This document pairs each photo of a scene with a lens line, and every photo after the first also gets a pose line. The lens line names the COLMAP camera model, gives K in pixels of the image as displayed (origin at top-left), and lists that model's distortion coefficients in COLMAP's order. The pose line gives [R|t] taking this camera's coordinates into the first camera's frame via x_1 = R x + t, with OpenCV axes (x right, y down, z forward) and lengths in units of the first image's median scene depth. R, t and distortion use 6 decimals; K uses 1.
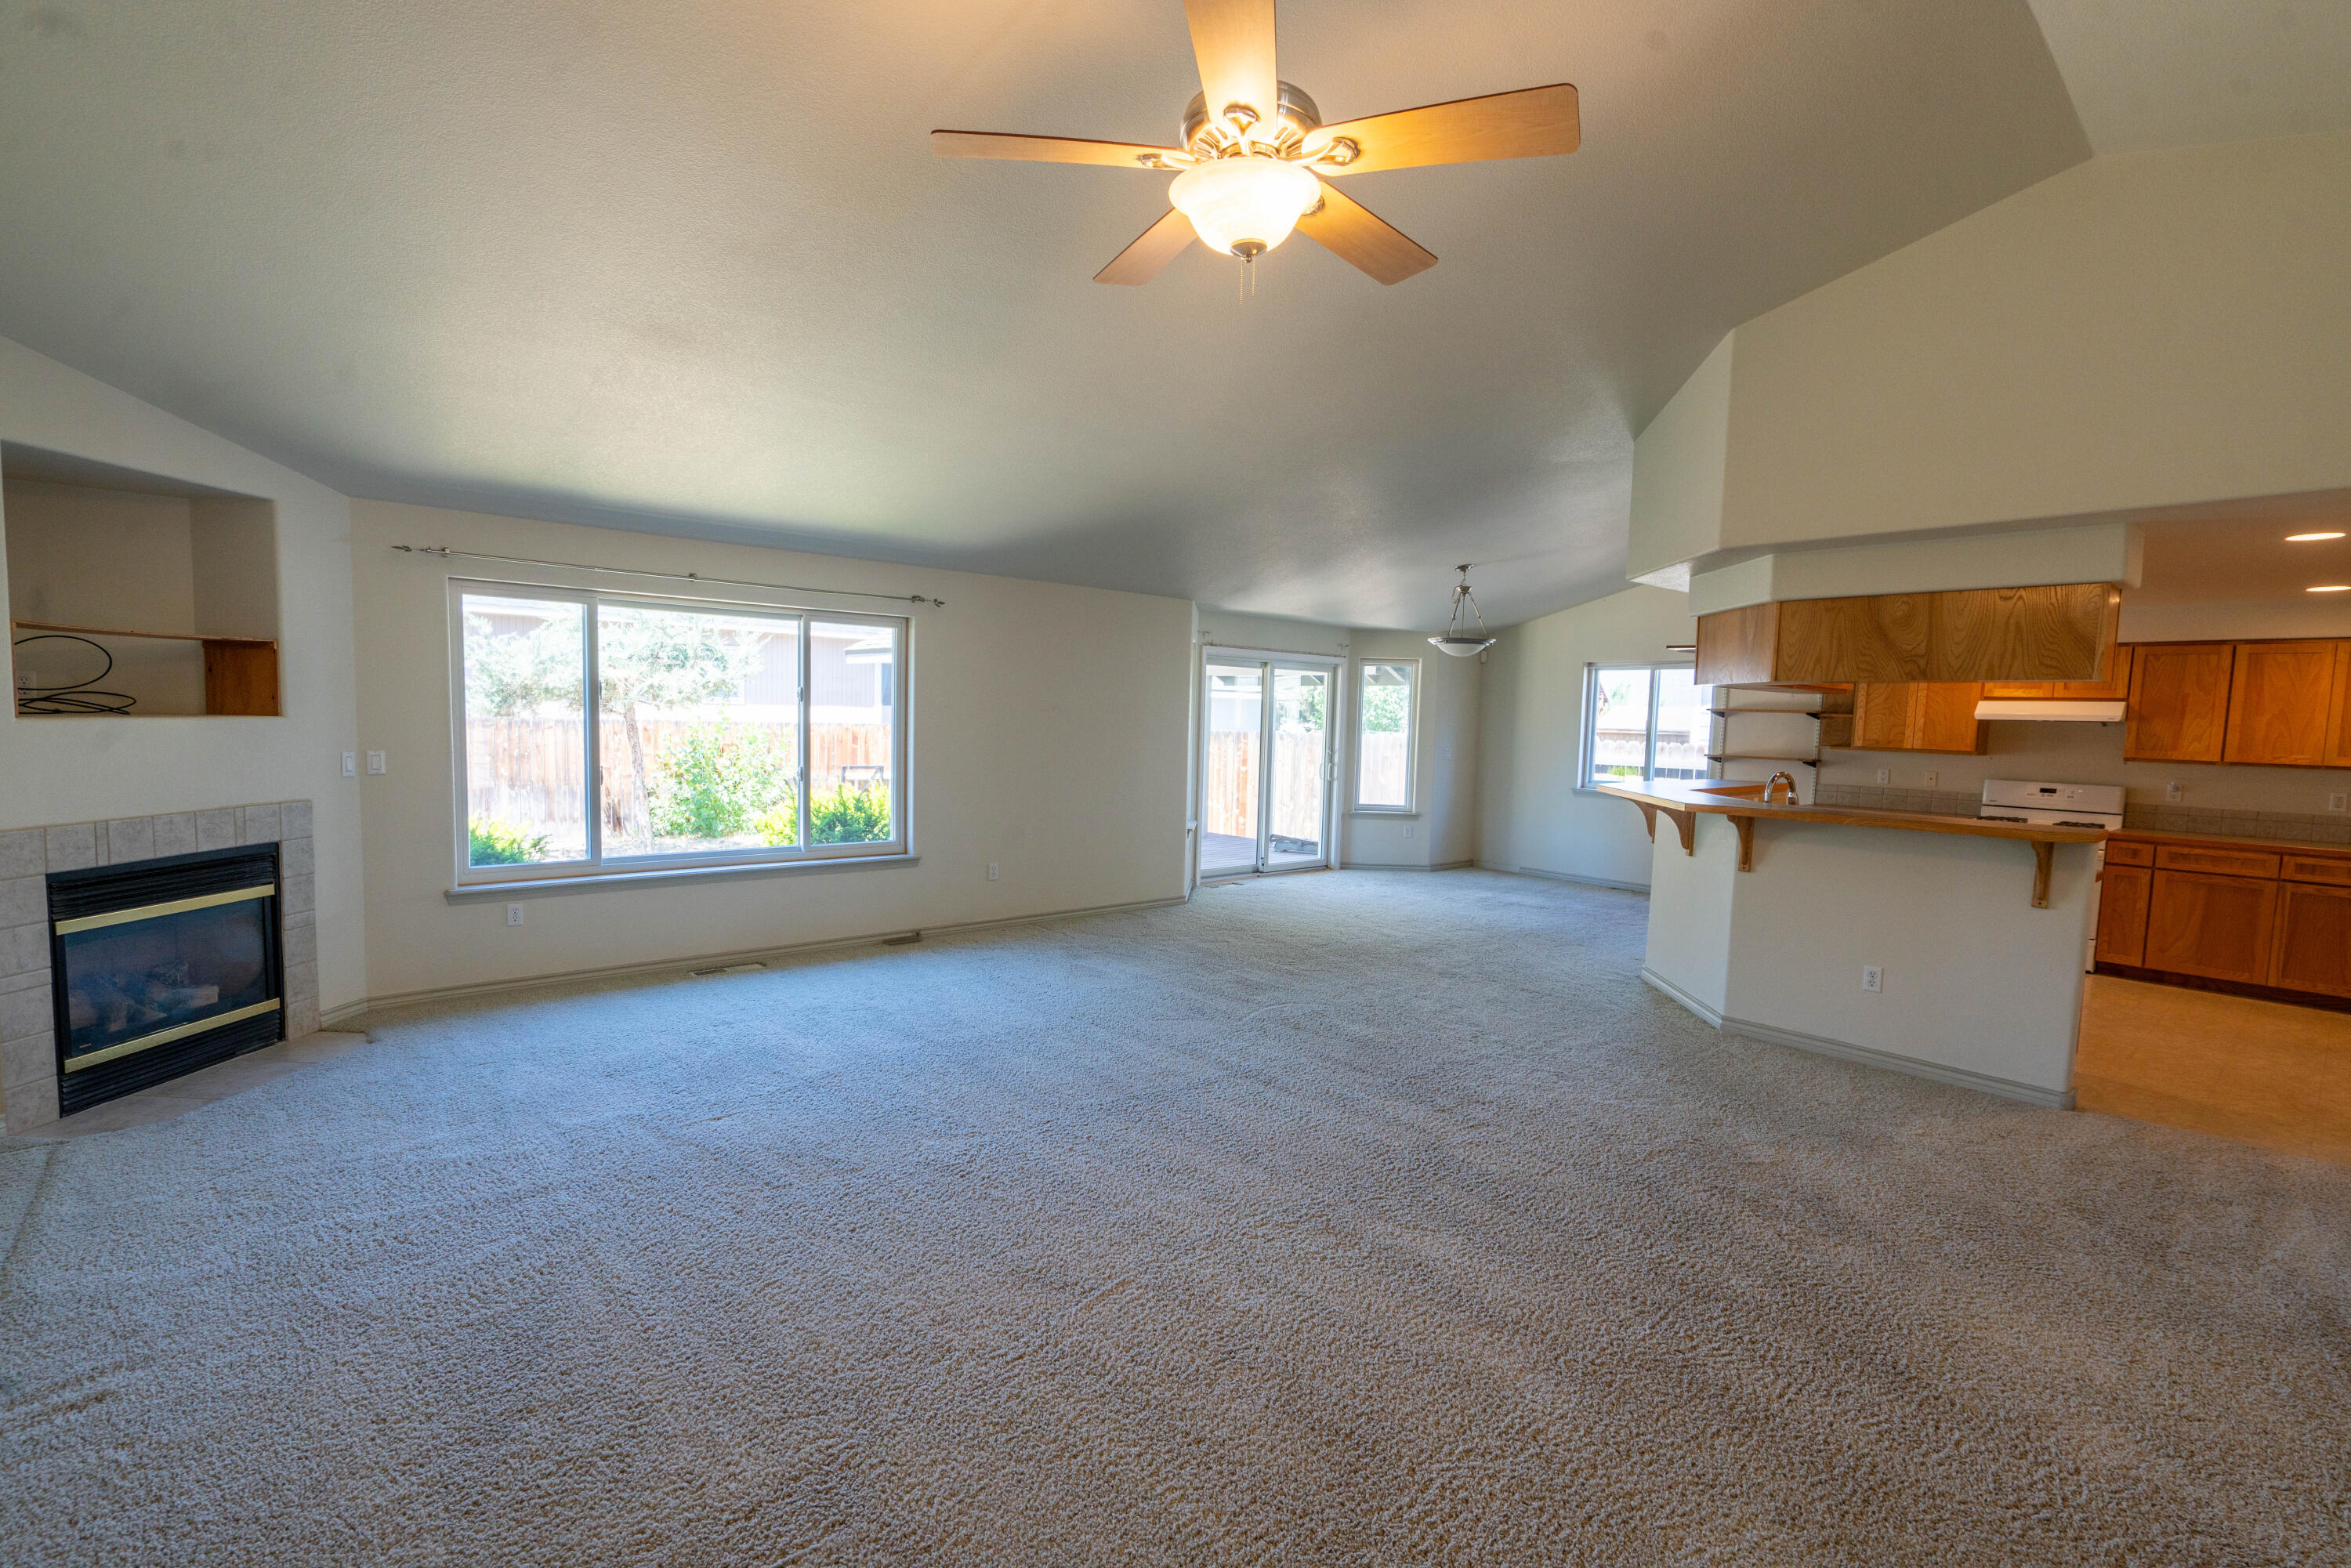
lens RADIAL K [[1069.0, 0, 1159.9], [0, 1069.0, 793.1], [0, 0, 1]] dist [-0.001381, -0.000217]
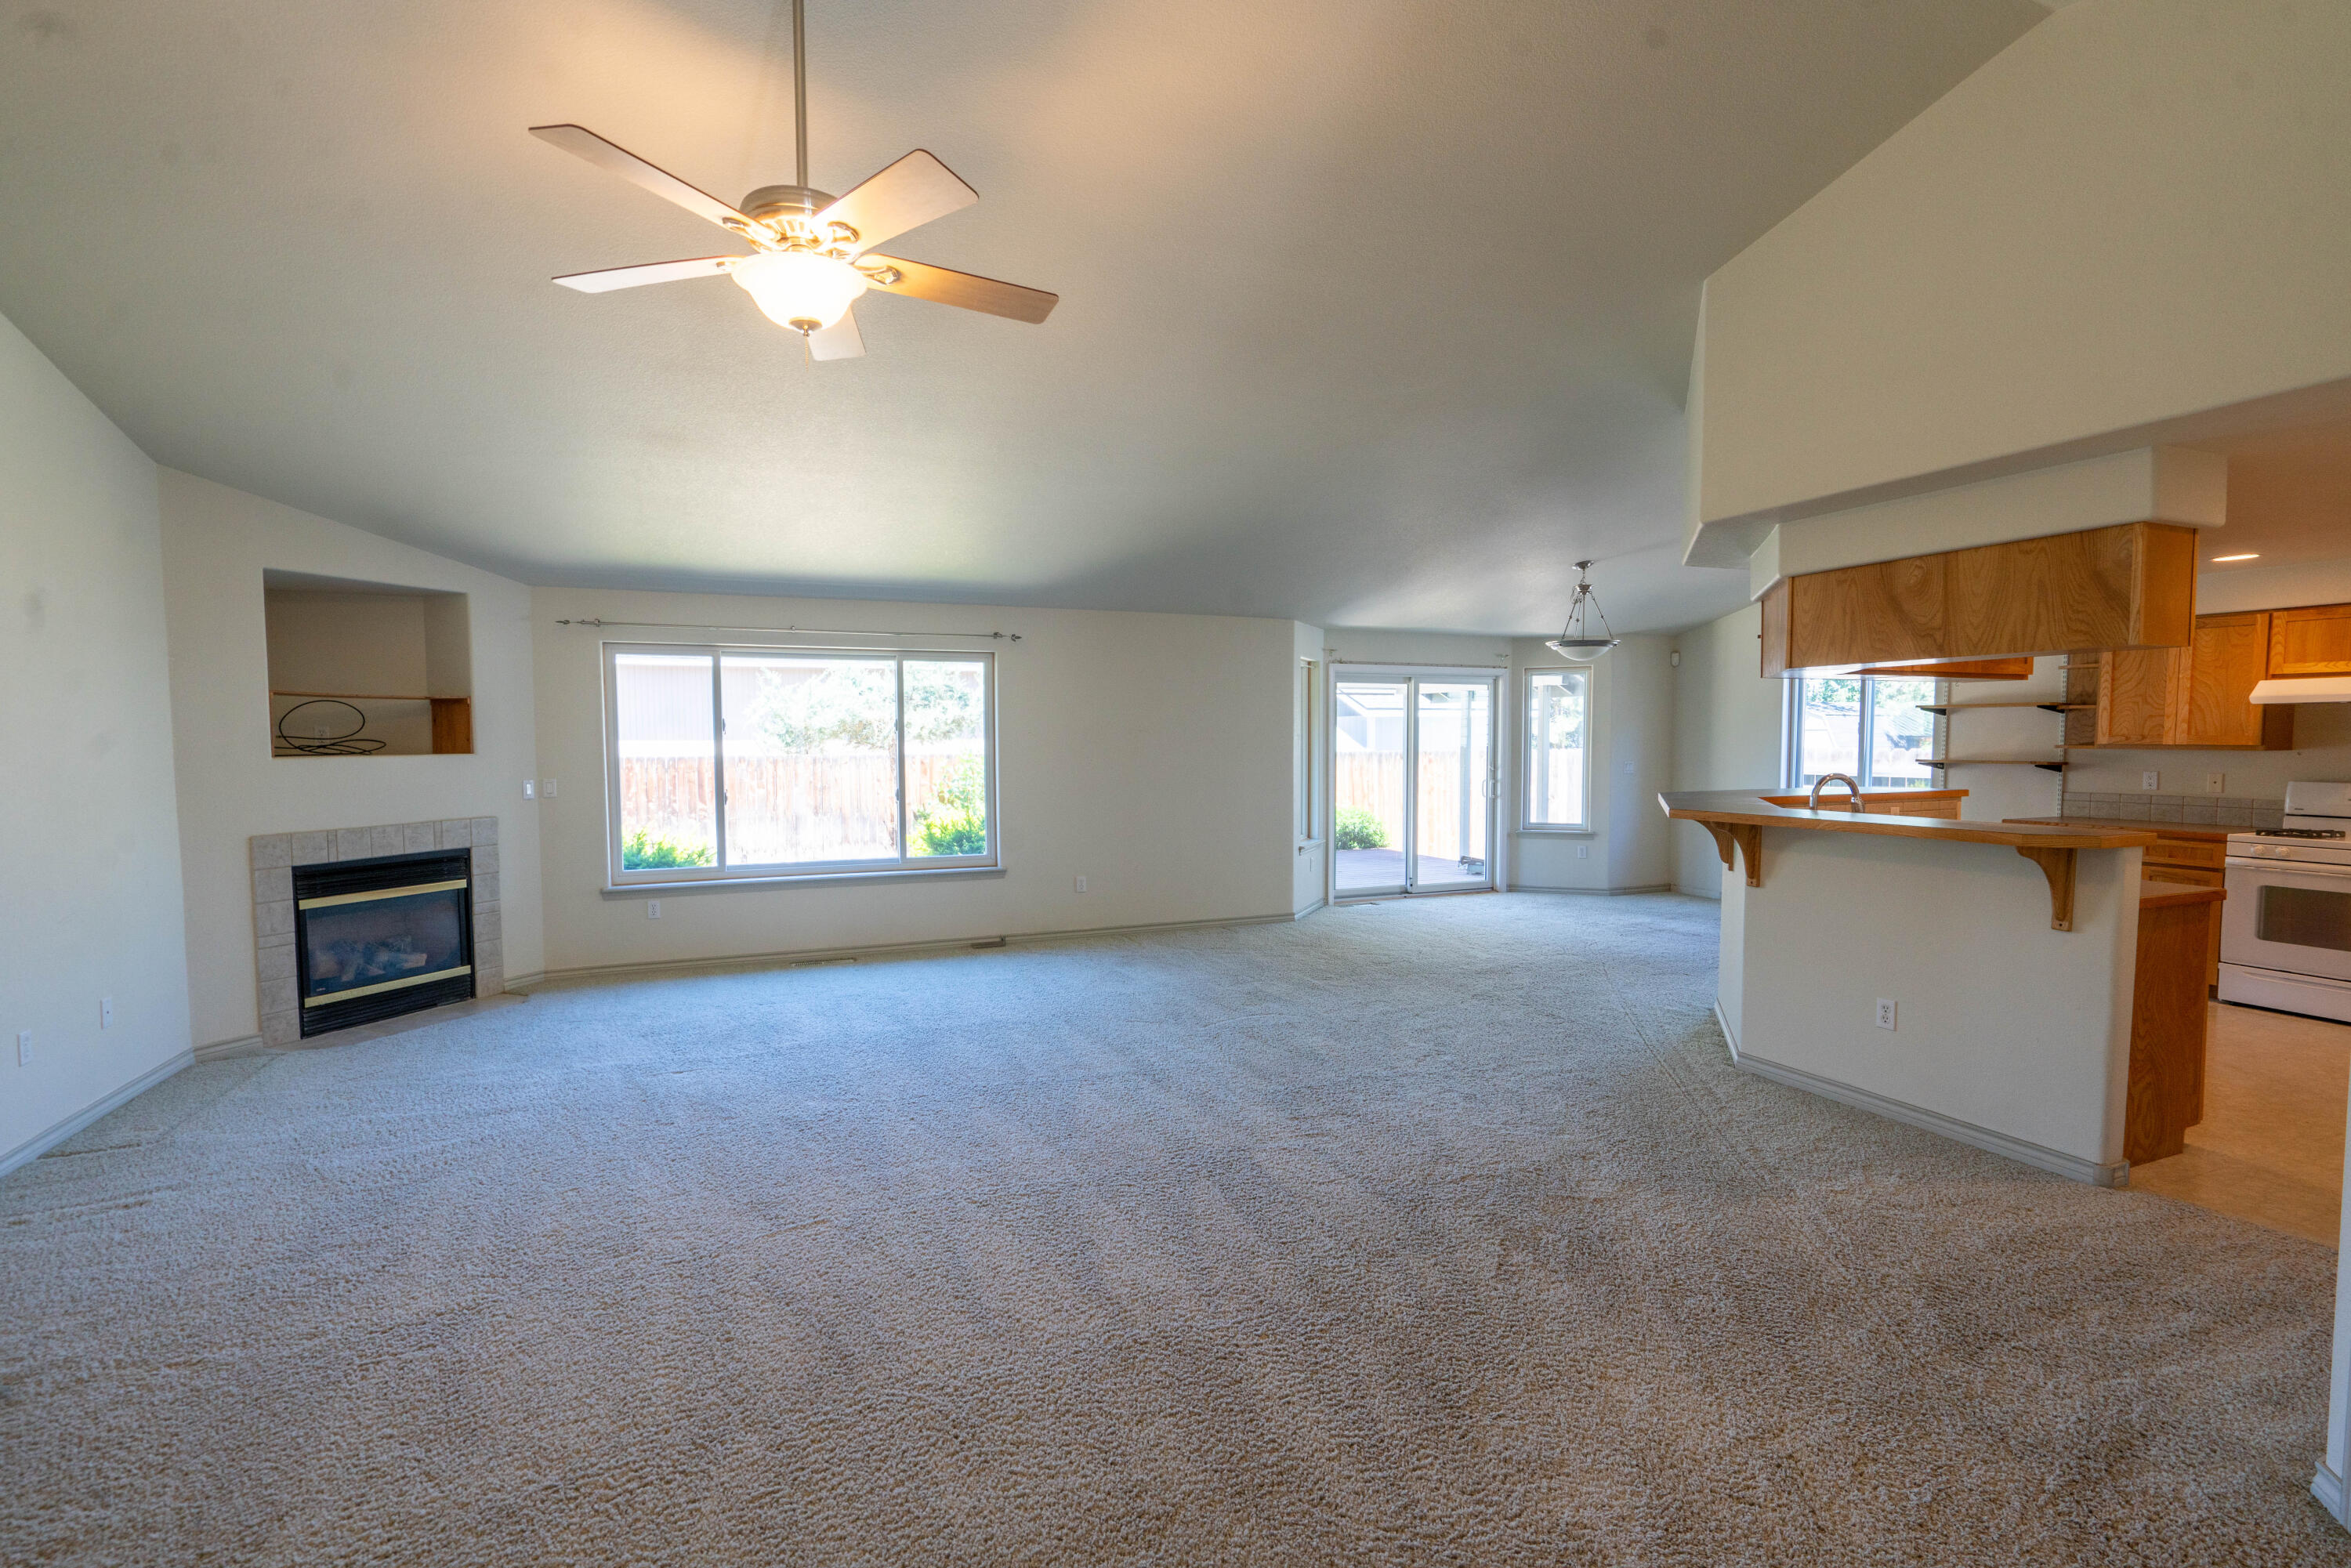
lens RADIAL K [[1069.0, 0, 1159.9], [0, 1069.0, 793.1], [0, 0, 1]] dist [-0.001381, -0.000217]
pose [[0.946975, -0.015121, -0.320950, 0.382245], [0.006303, 0.999574, -0.028498, 0.019134], [0.321244, 0.024964, 0.946667, 0.011987]]
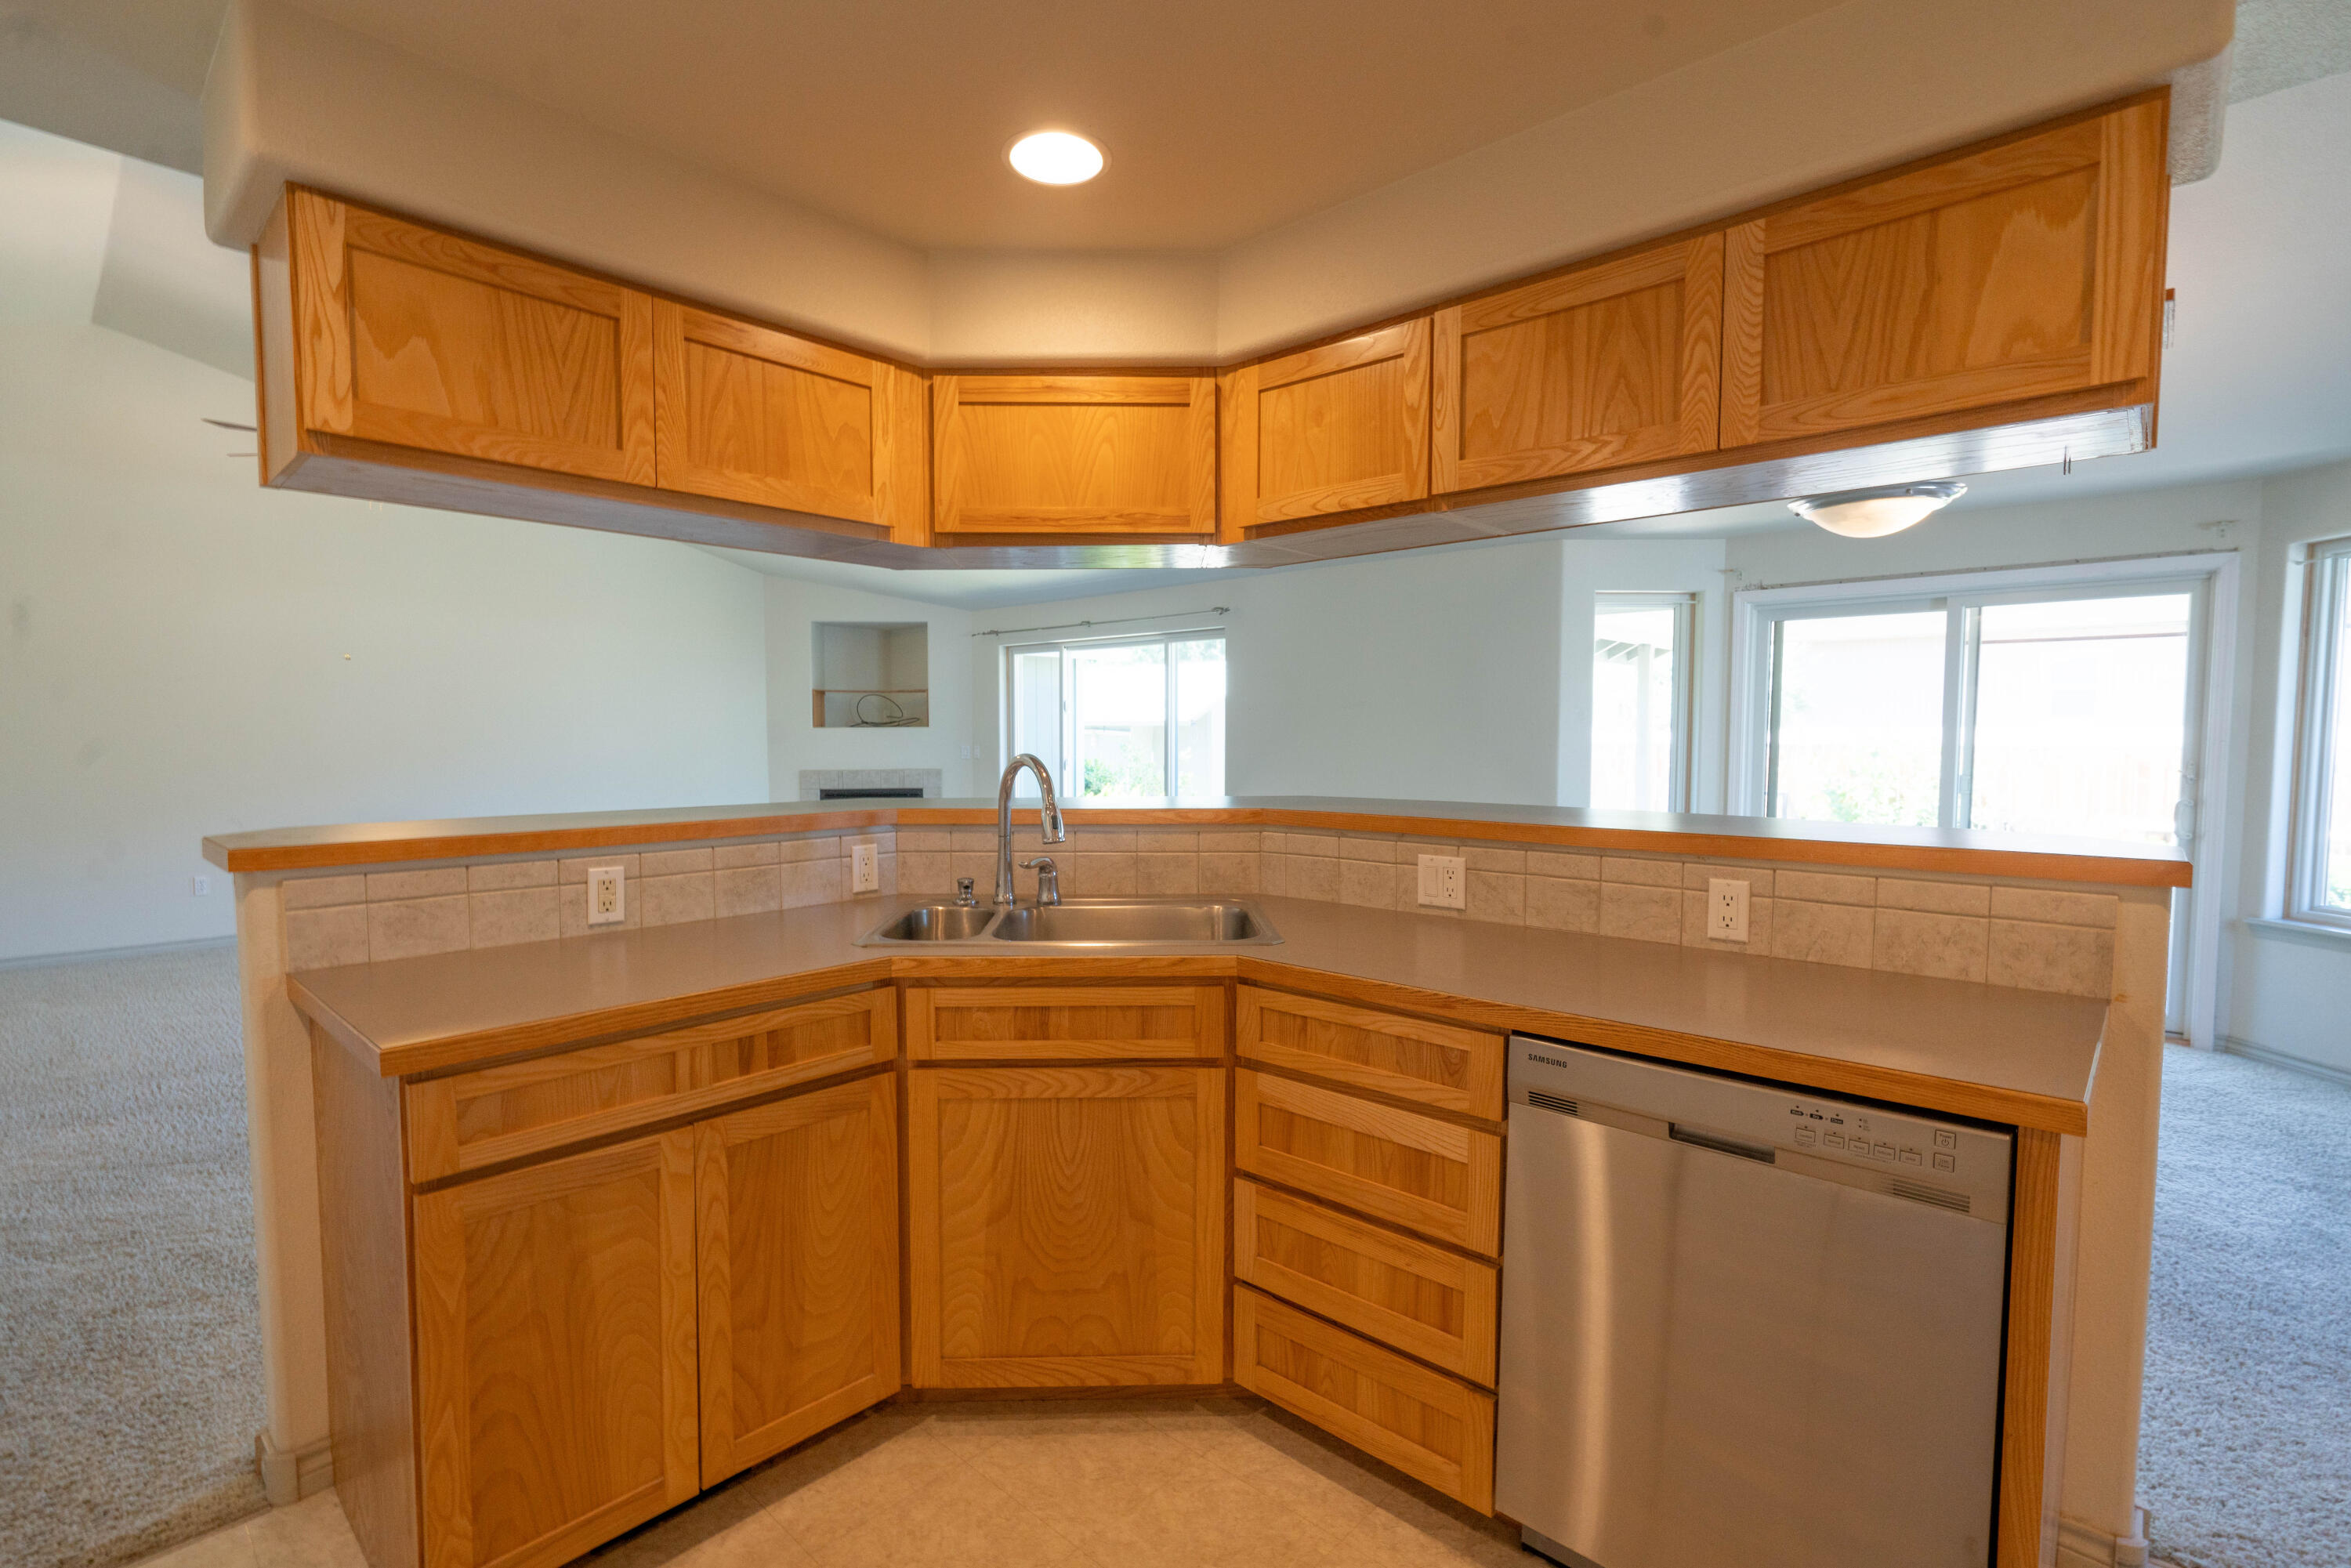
lens RADIAL K [[1069.0, 0, 1159.9], [0, 1069.0, 793.1], [0, 0, 1]] dist [-0.001381, -0.000217]
pose [[0.103118, 0.028058, -0.994273, 1.137990], [-0.074706, 0.996997, 0.020387, -0.018930], [0.991860, 0.072176, 0.104904, 1.128156]]
